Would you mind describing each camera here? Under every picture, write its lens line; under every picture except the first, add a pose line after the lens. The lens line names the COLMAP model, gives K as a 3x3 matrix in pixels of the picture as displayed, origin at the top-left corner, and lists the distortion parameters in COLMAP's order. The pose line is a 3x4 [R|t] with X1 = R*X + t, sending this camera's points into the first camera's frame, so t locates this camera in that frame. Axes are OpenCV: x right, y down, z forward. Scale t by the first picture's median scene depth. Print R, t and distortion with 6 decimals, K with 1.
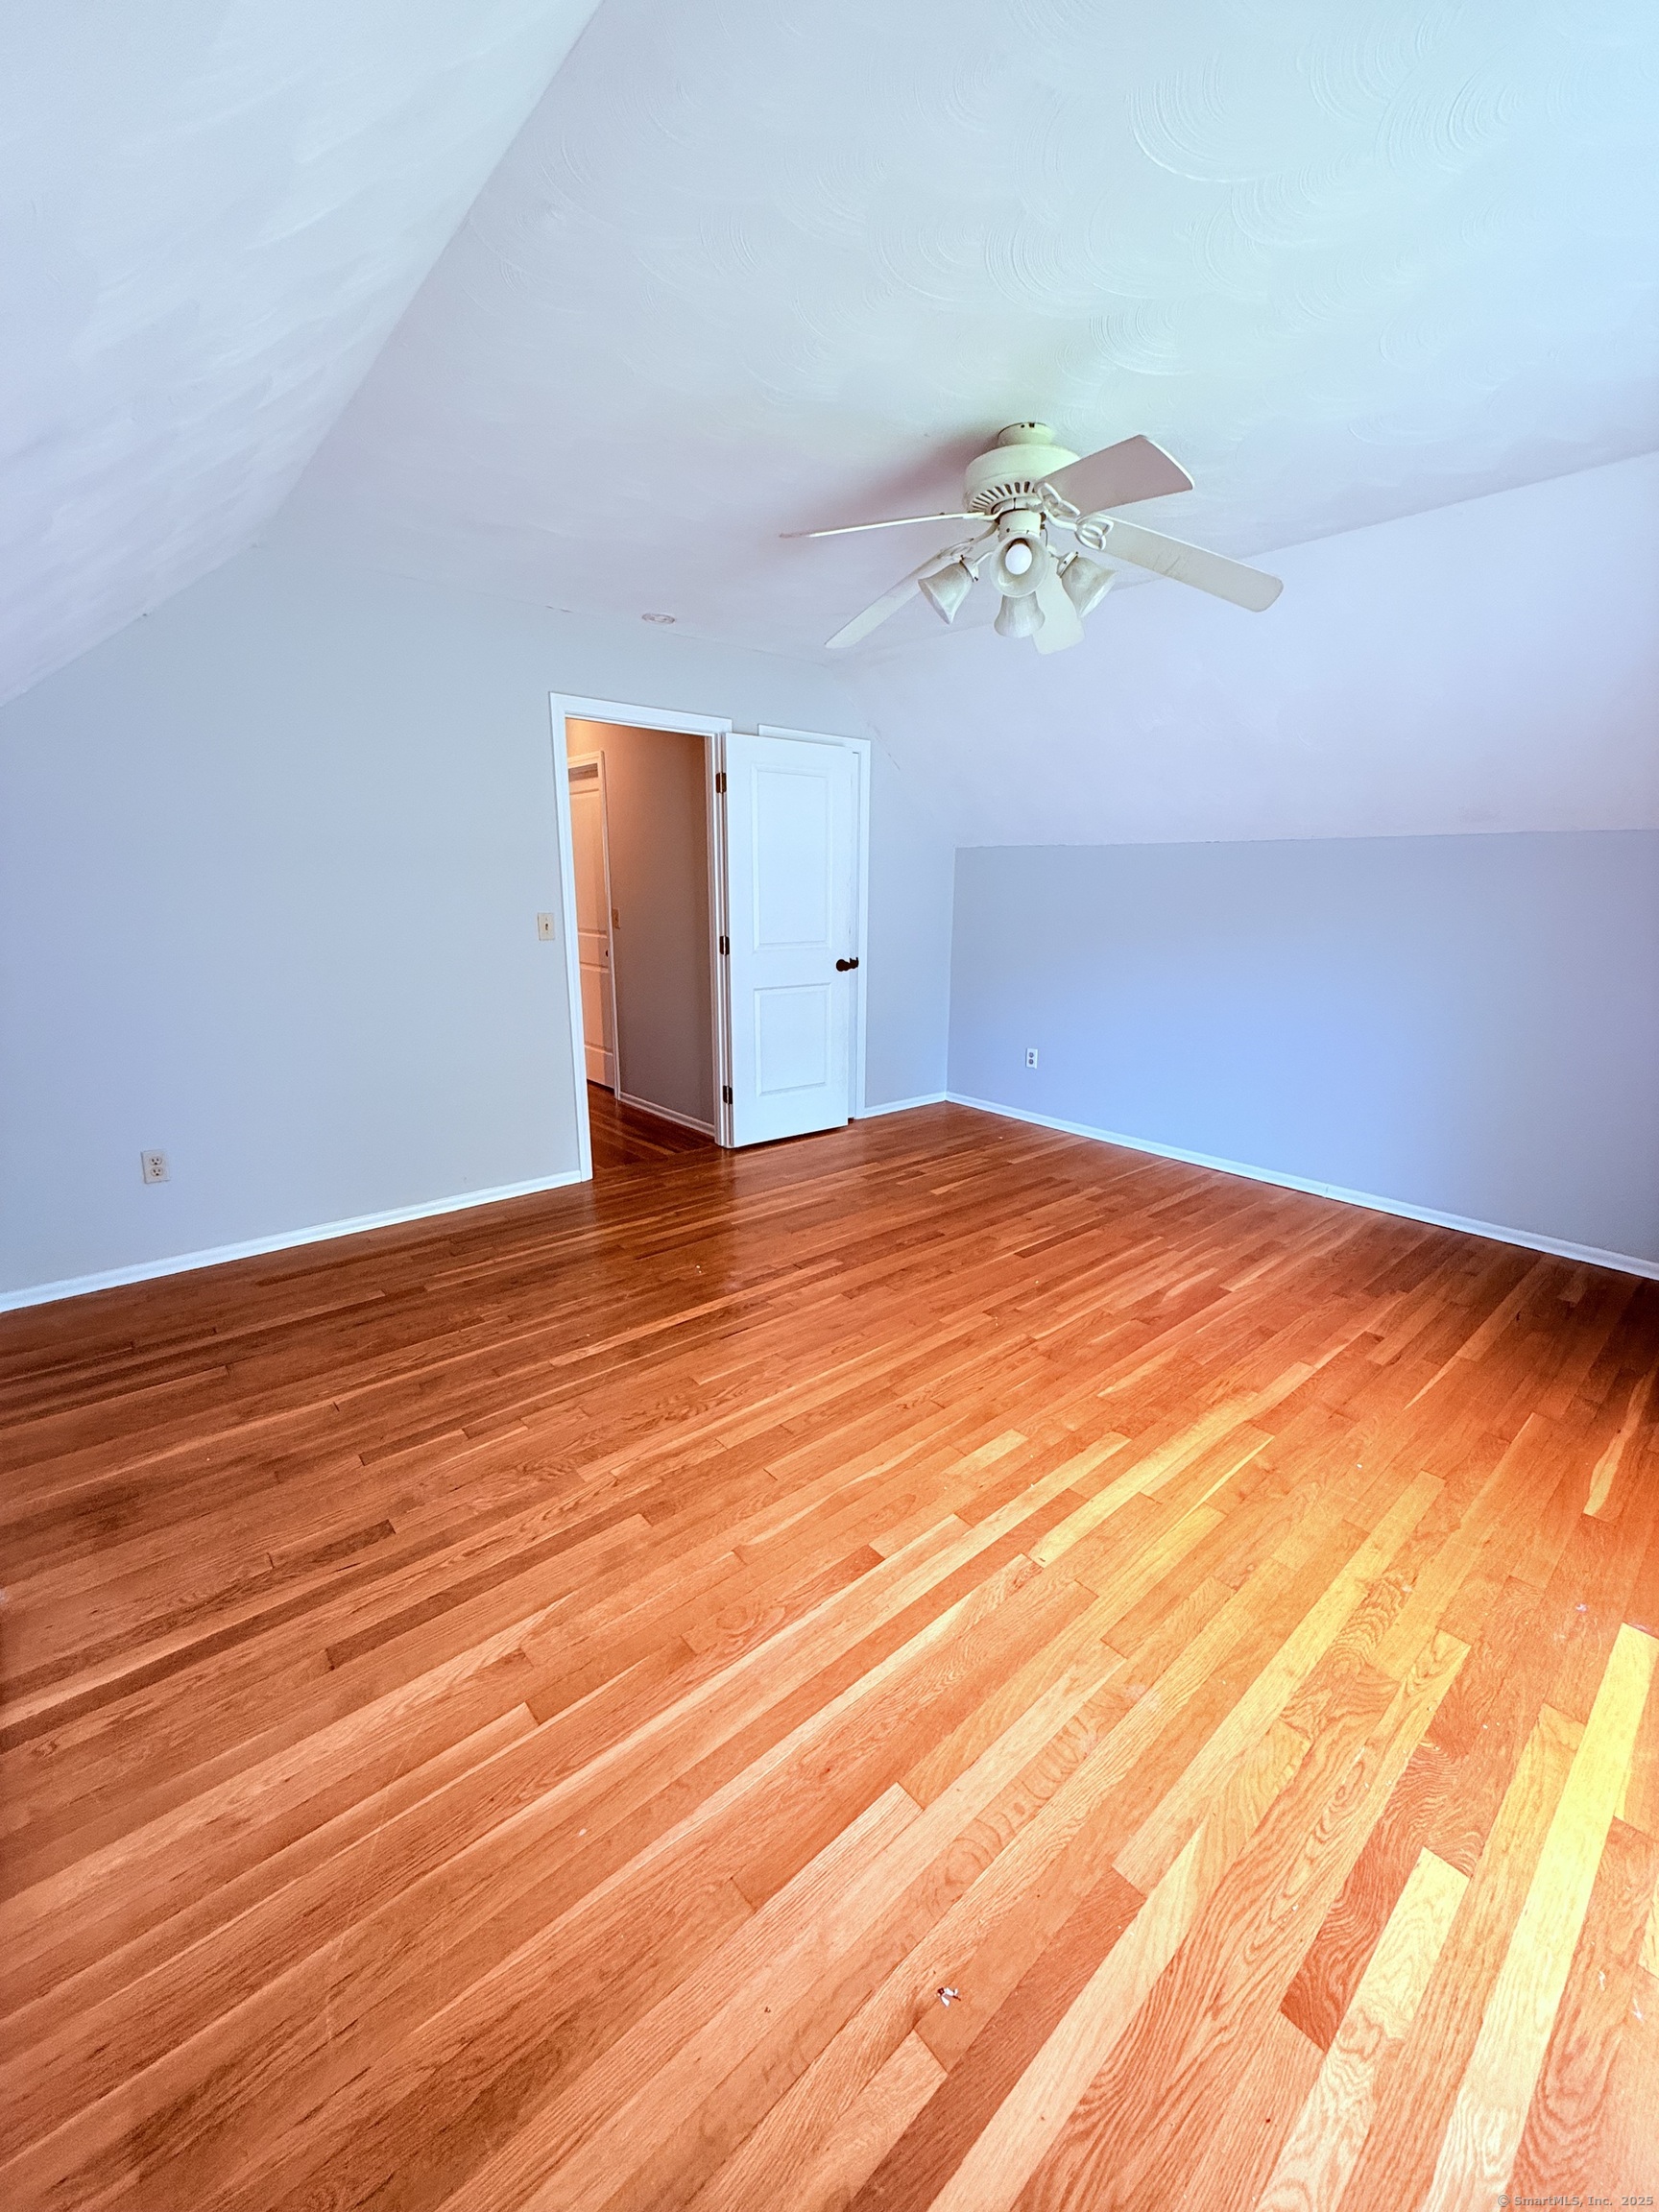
lens RADIAL K [[880.1, 0, 828.9], [0, 880.1, 1106.3], [0, 0, 1]] dist [-0.001760, 0.000565]
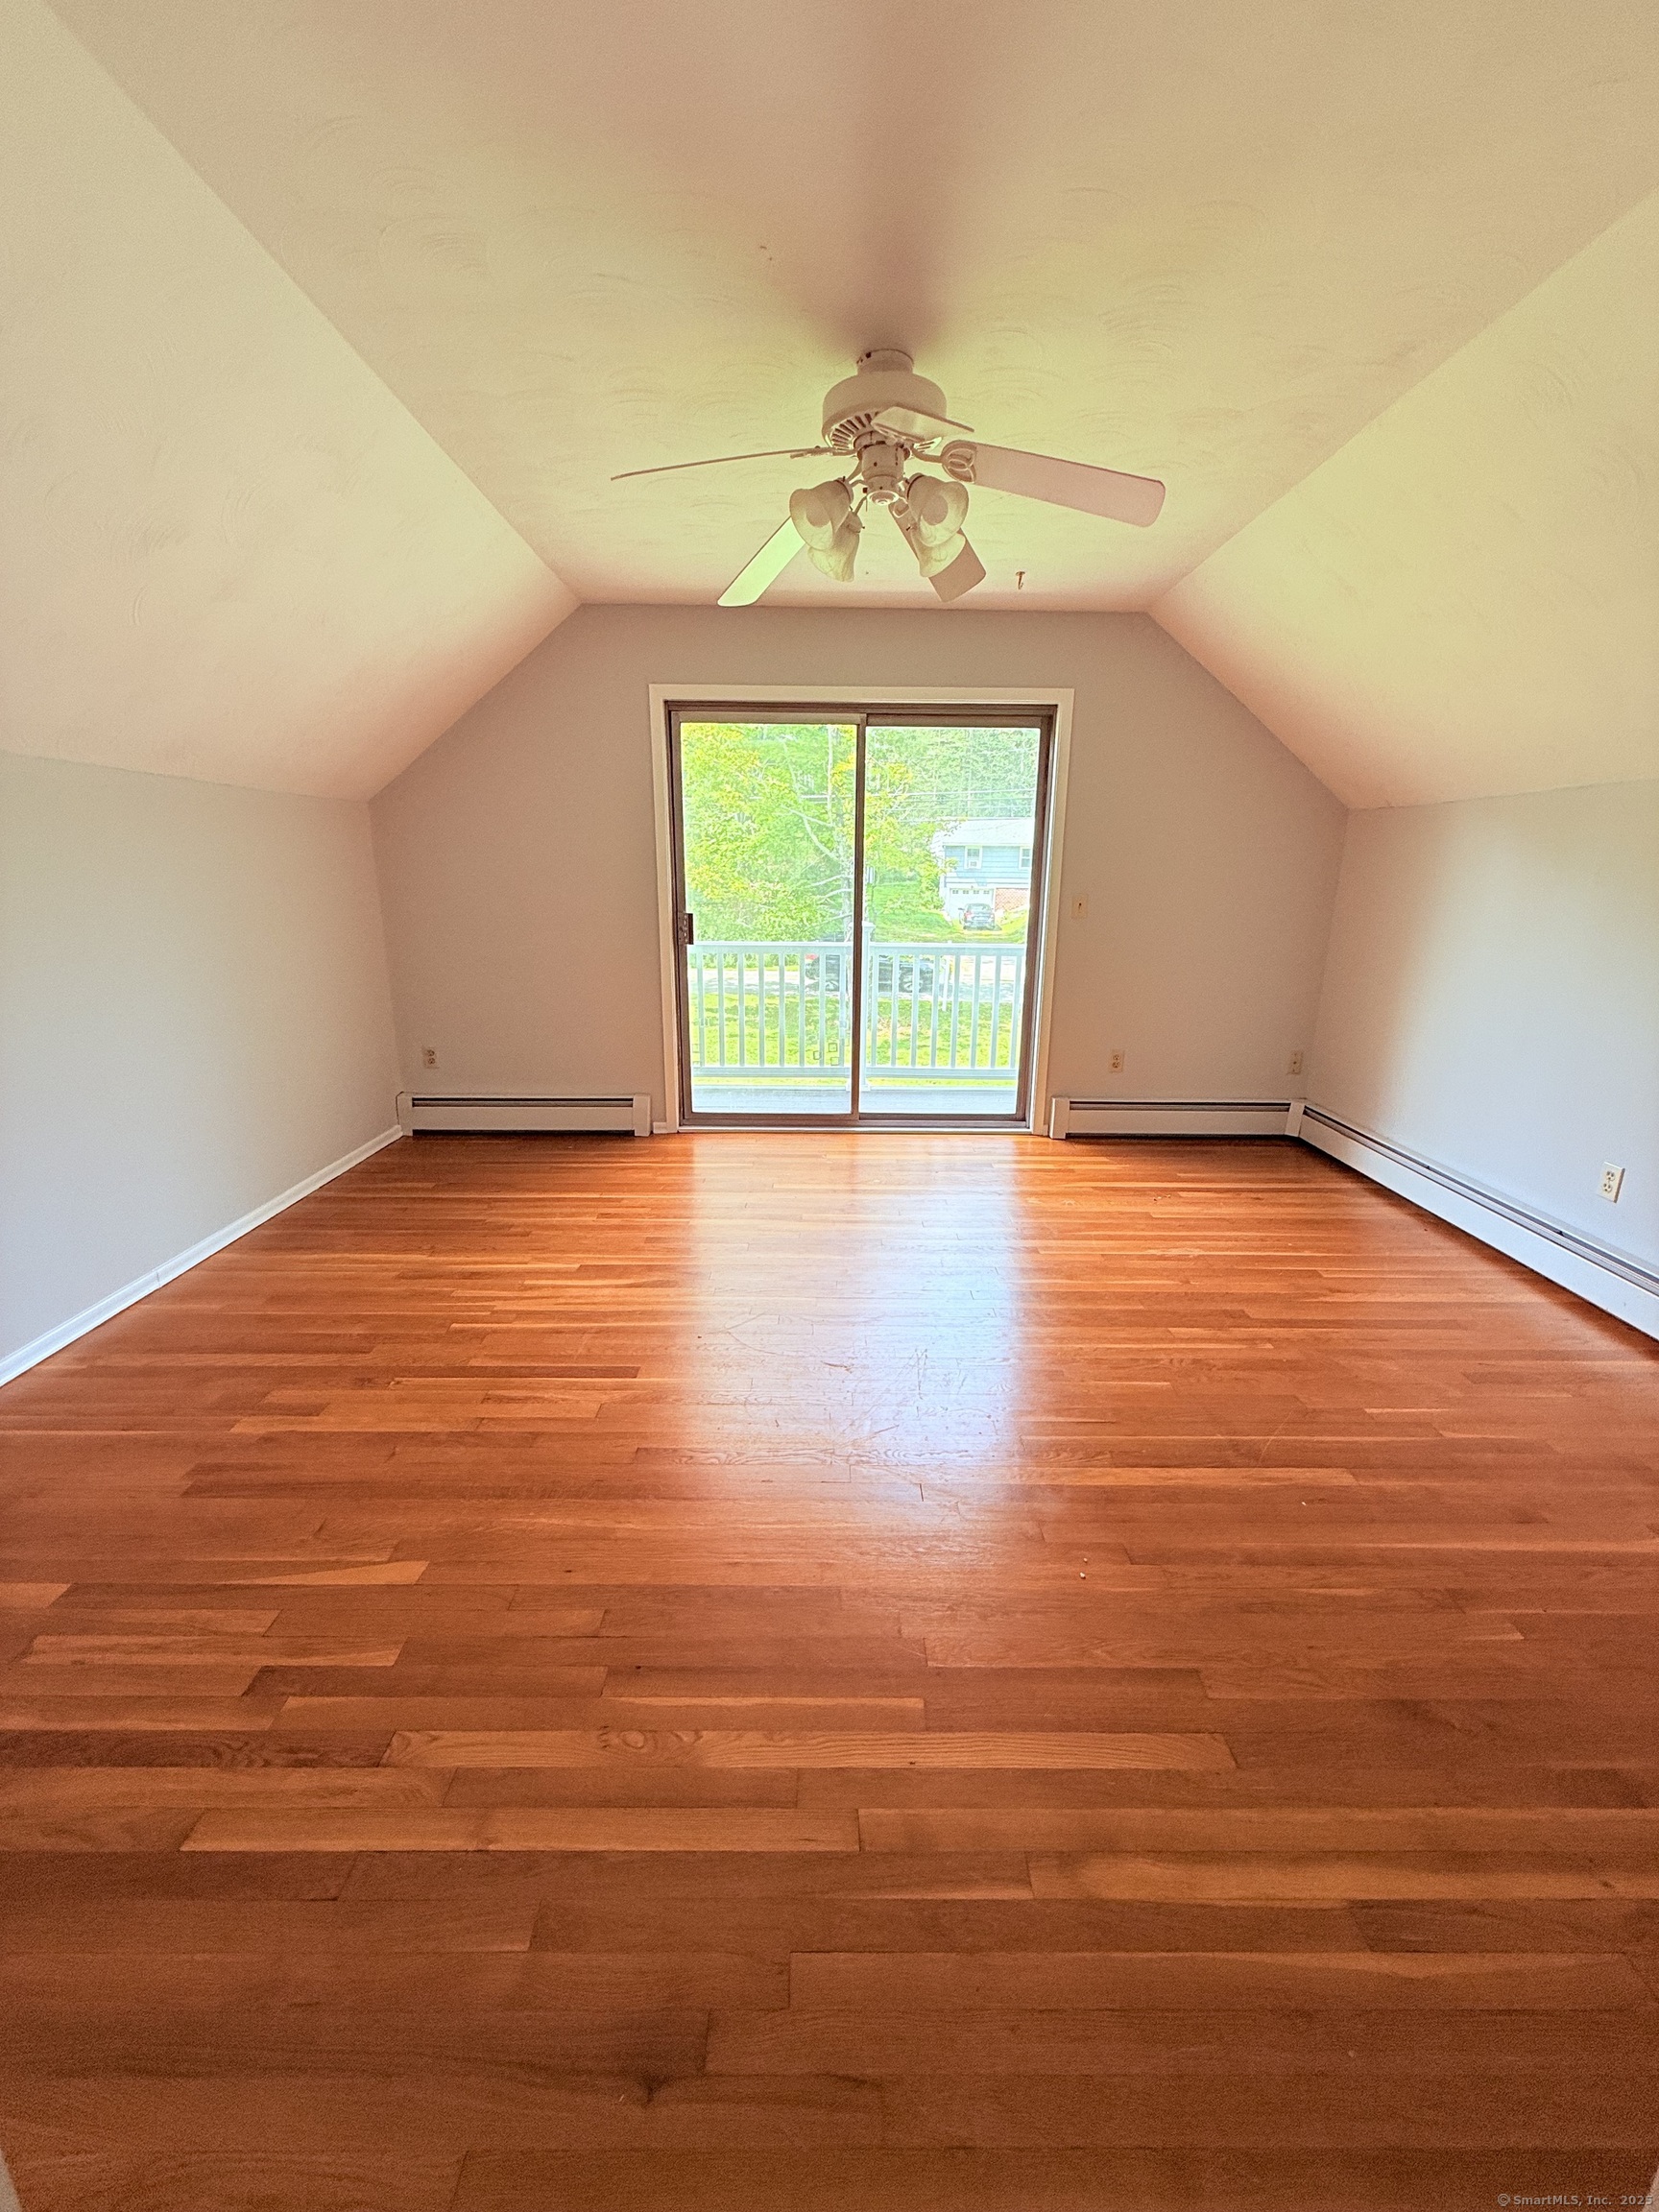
lens RADIAL K [[880.1, 0, 826.8], [0, 880.1, 1105.5], [0, 0, 1]] dist [-0.001760, 0.000565]
pose [[-0.760795, -0.181666, 0.623048, -0.282164], [0.144587, 0.888451, 0.435603, -0.288003], [-0.632681, 0.421489, -0.649662, 1.209132]]
